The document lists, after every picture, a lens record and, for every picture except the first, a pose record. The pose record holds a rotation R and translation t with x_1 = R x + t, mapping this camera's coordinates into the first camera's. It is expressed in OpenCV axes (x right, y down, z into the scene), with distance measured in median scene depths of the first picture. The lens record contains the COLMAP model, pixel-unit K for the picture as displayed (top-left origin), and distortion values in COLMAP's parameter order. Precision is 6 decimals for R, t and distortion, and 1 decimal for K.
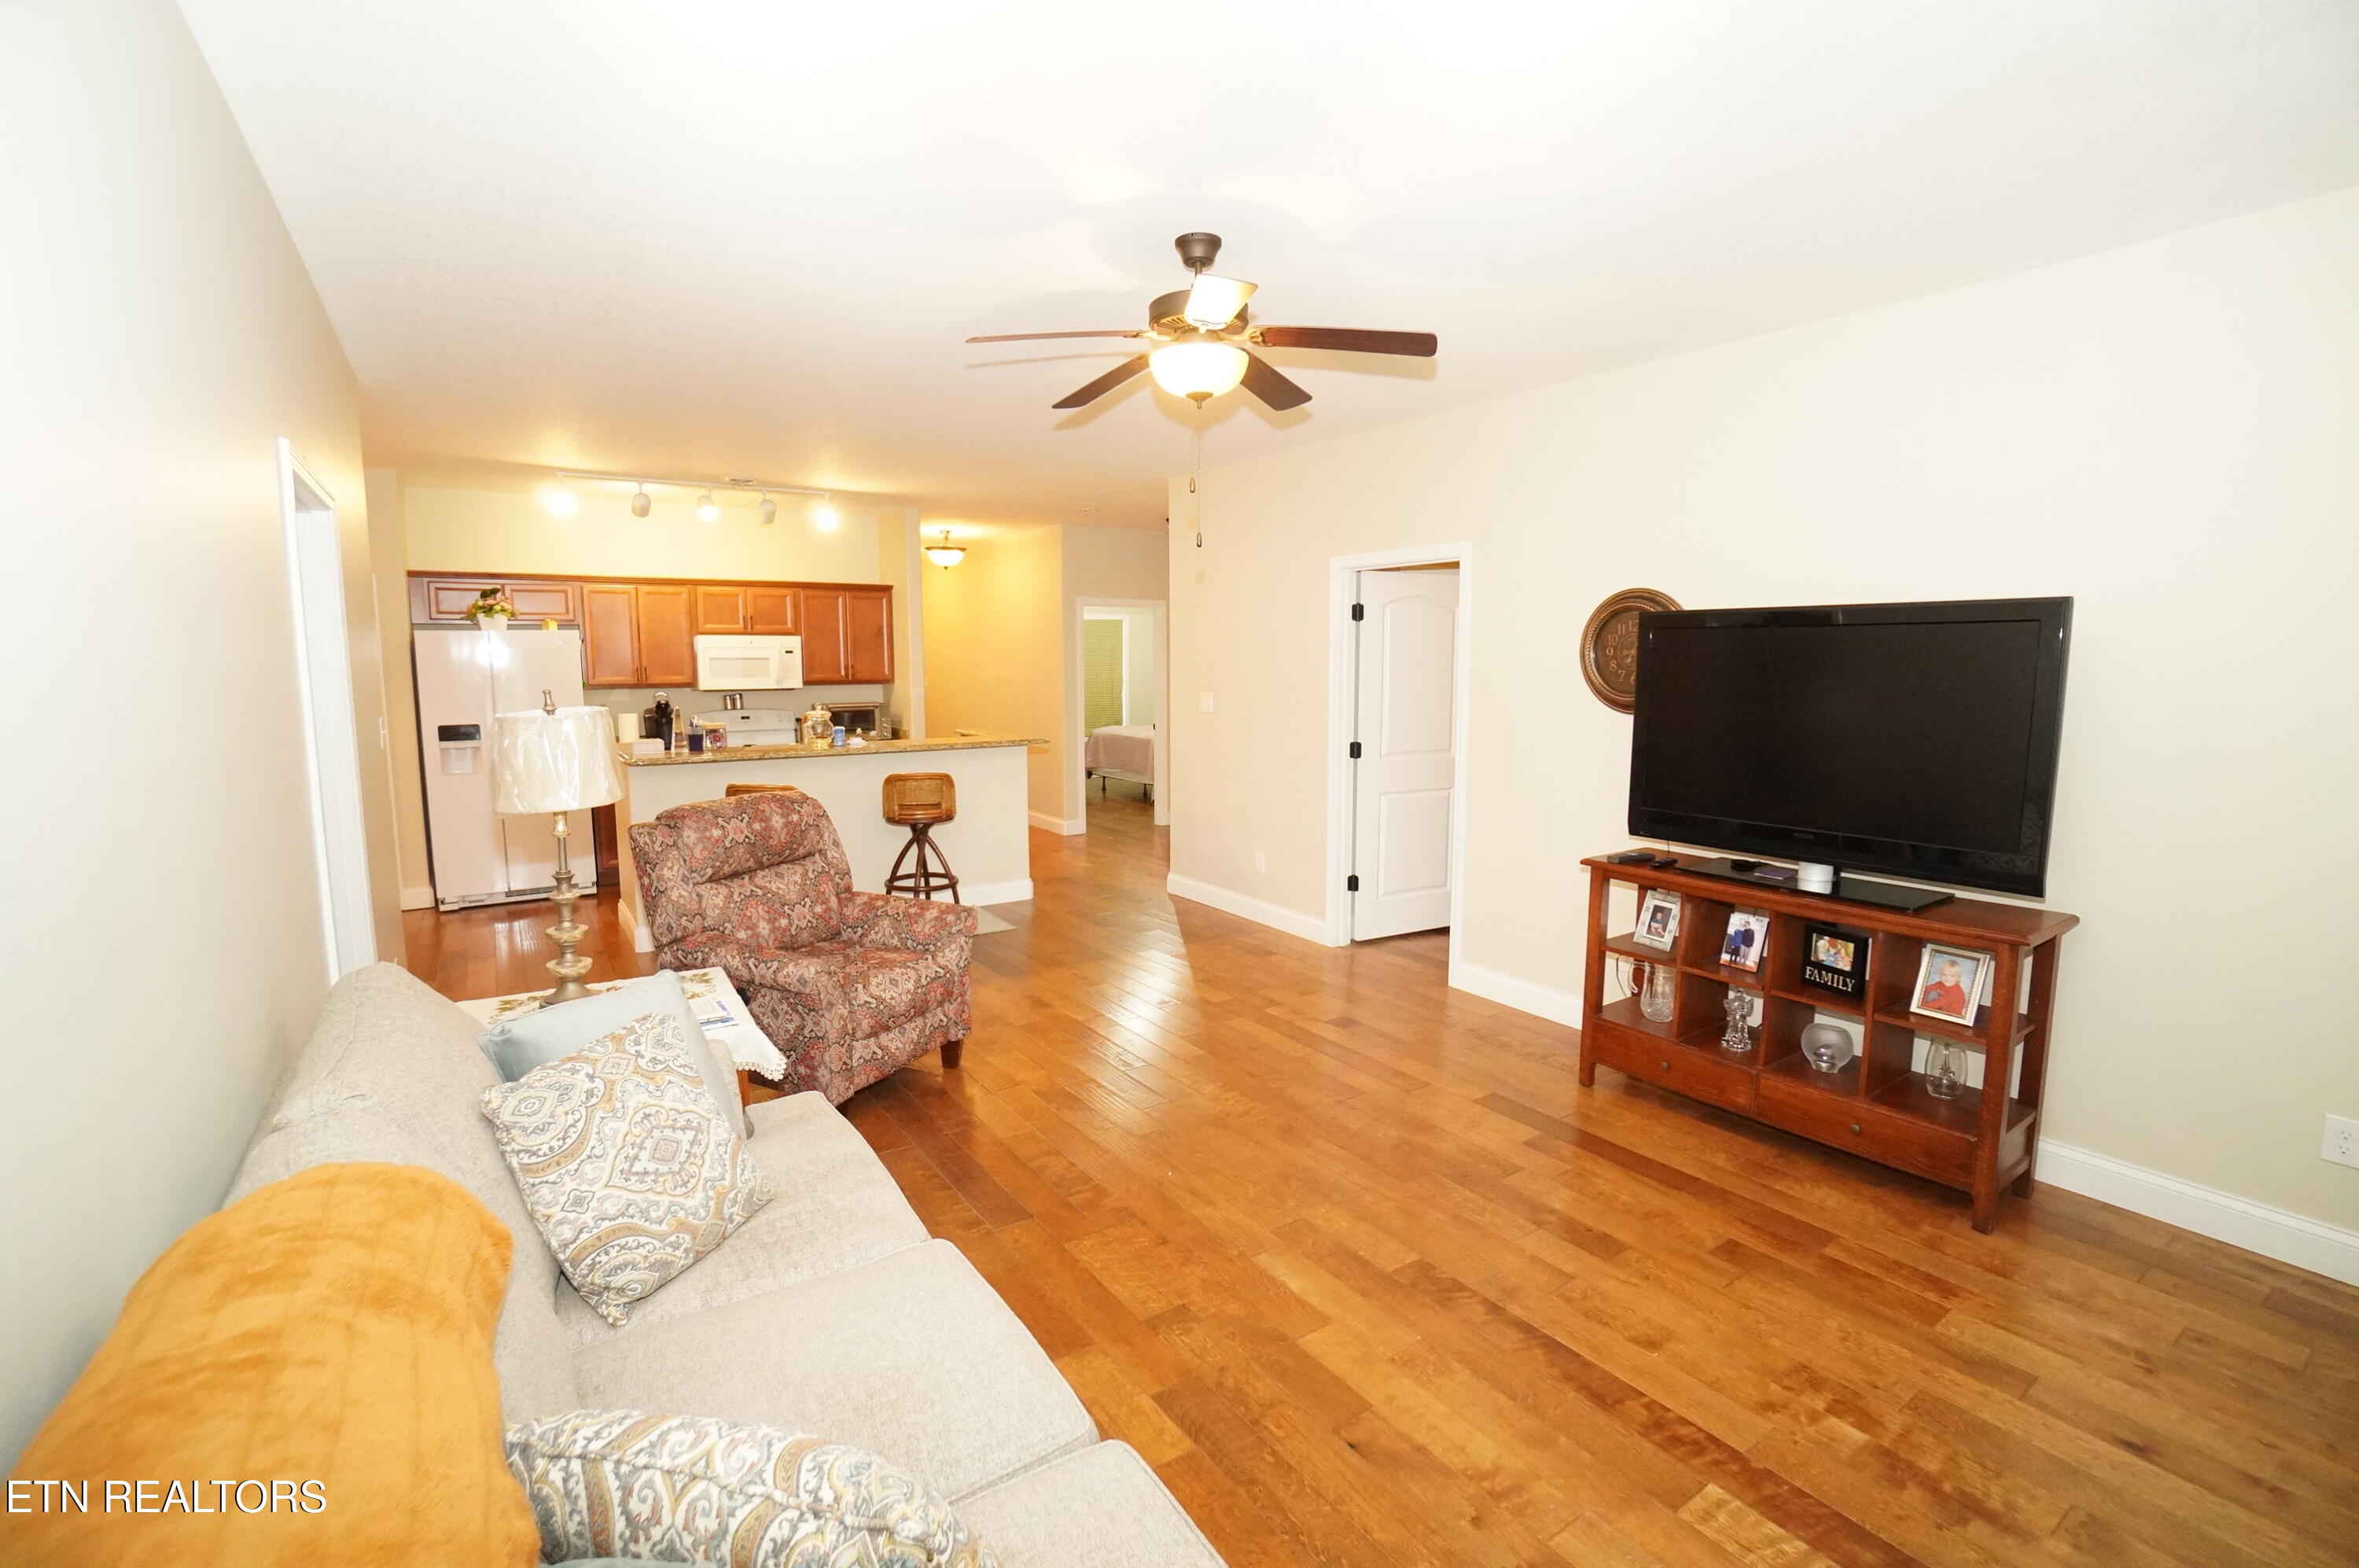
lens RADIAL K [[1032.6, 0, 1170.4], [0, 1032.6, 784.9], [0, 0, 1]] dist [-0.065339, 0.024060]
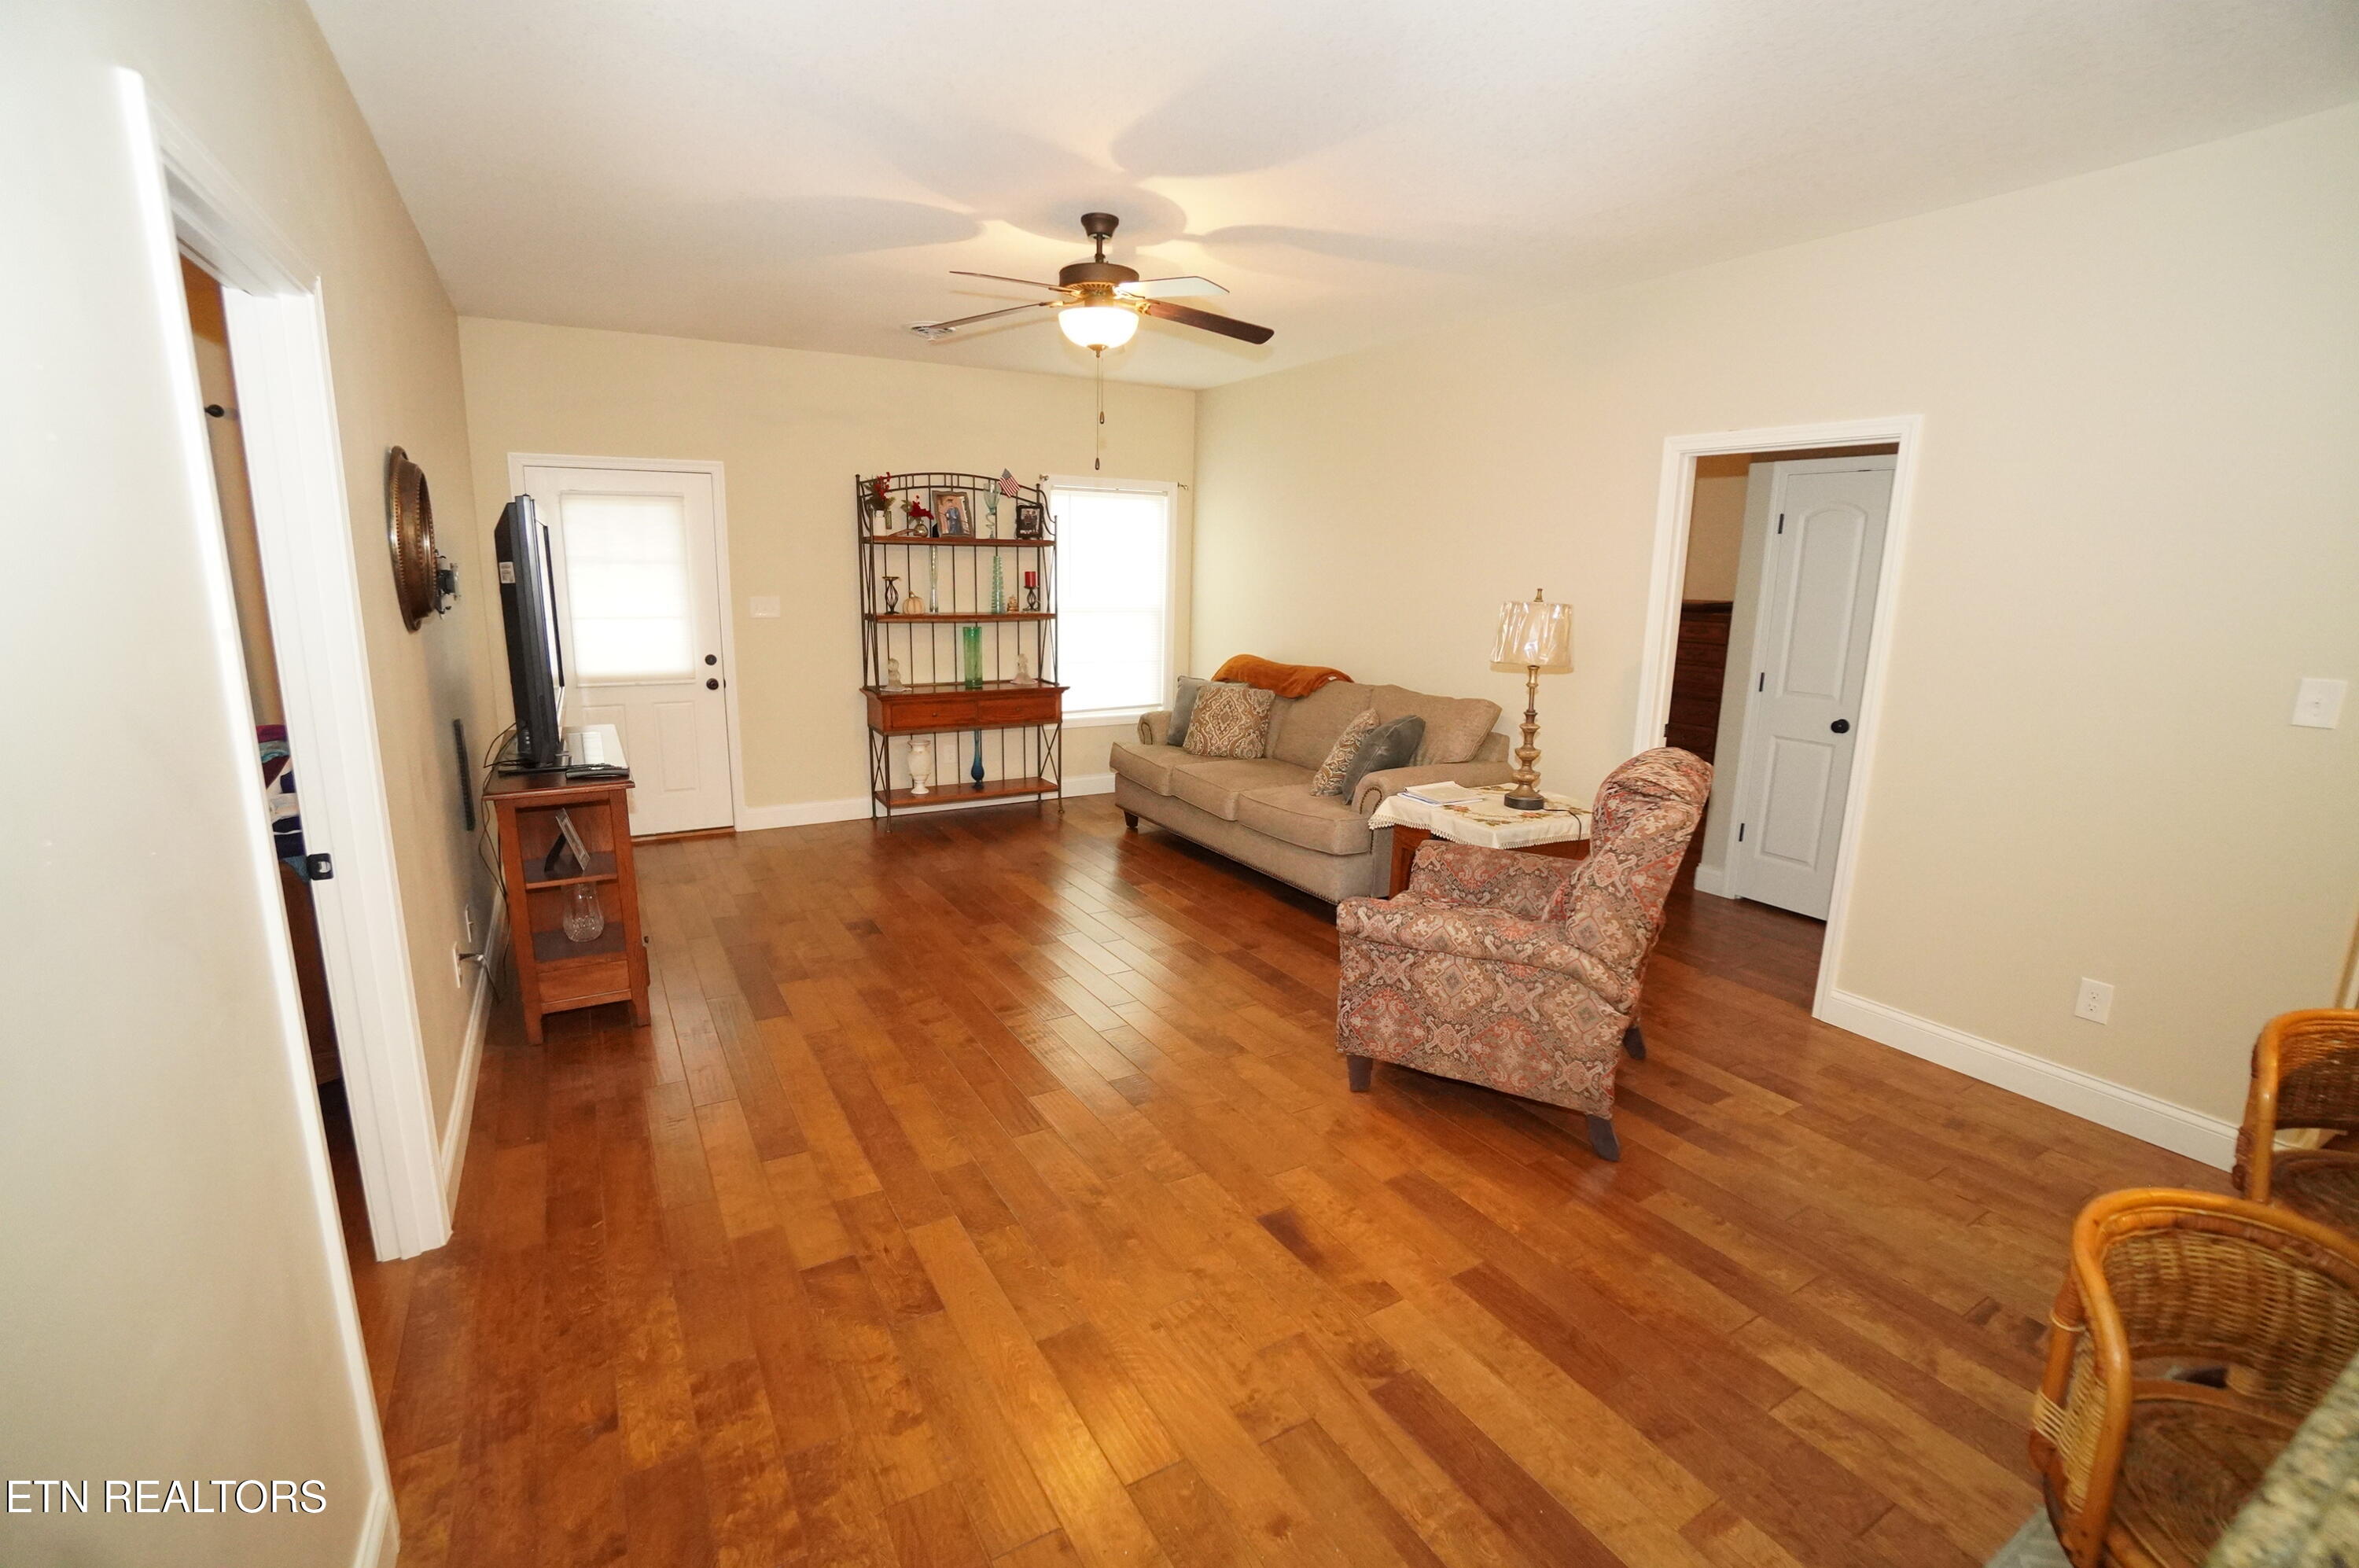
lens RADIAL K [[1032.6, 0, 1170.4], [0, 1032.6, 784.9], [0, 0, 1]] dist [-0.065339, 0.024060]
pose [[-0.997550, -0.031593, 0.062424, -0.068180], [-0.009588, 0.945553, 0.325328, -0.124170], [-0.069303, 0.323932, -0.943538, 1.034736]]
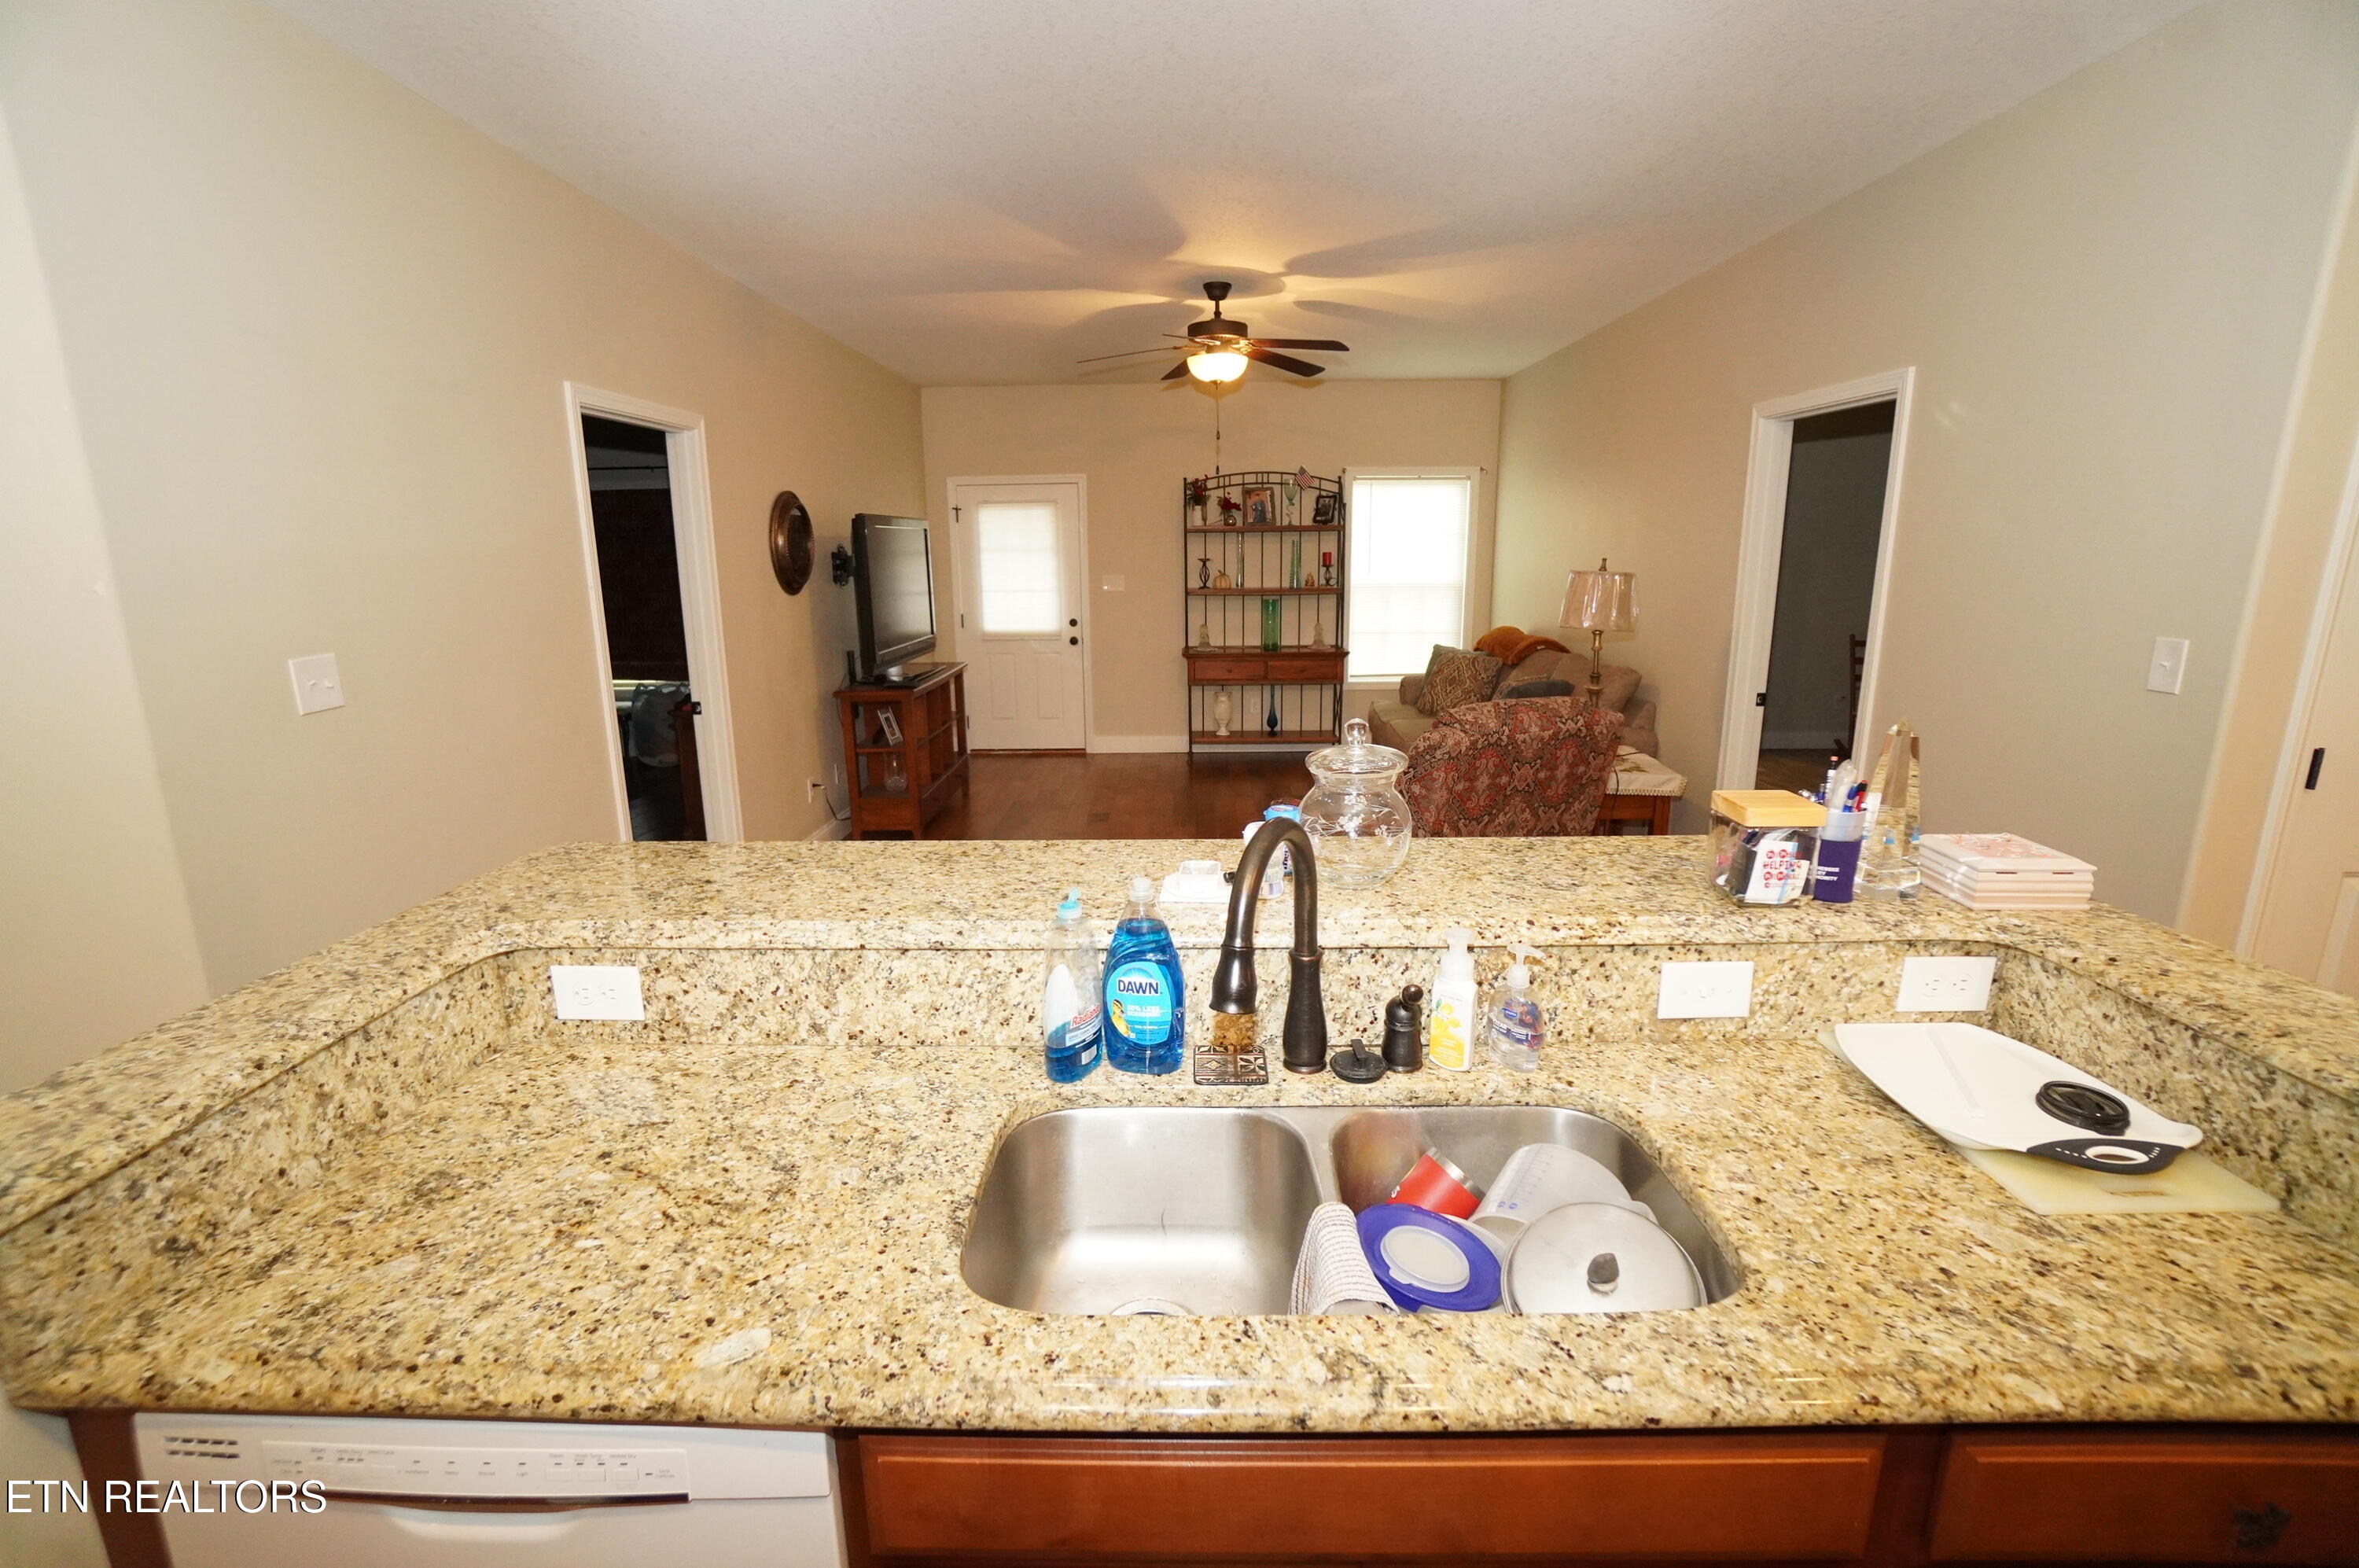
lens RADIAL K [[1039.9, 0, 1168.4], [0, 1039.9, 785.8], [0, 0, 1]] dist [-0.065027, 0.023259]
pose [[-0.817253, -0.120605, 0.563517, -0.407856], [0.081291, 0.943951, 0.319920, -0.133807], [-0.570517, 0.307264, -0.761643, 1.109585]]
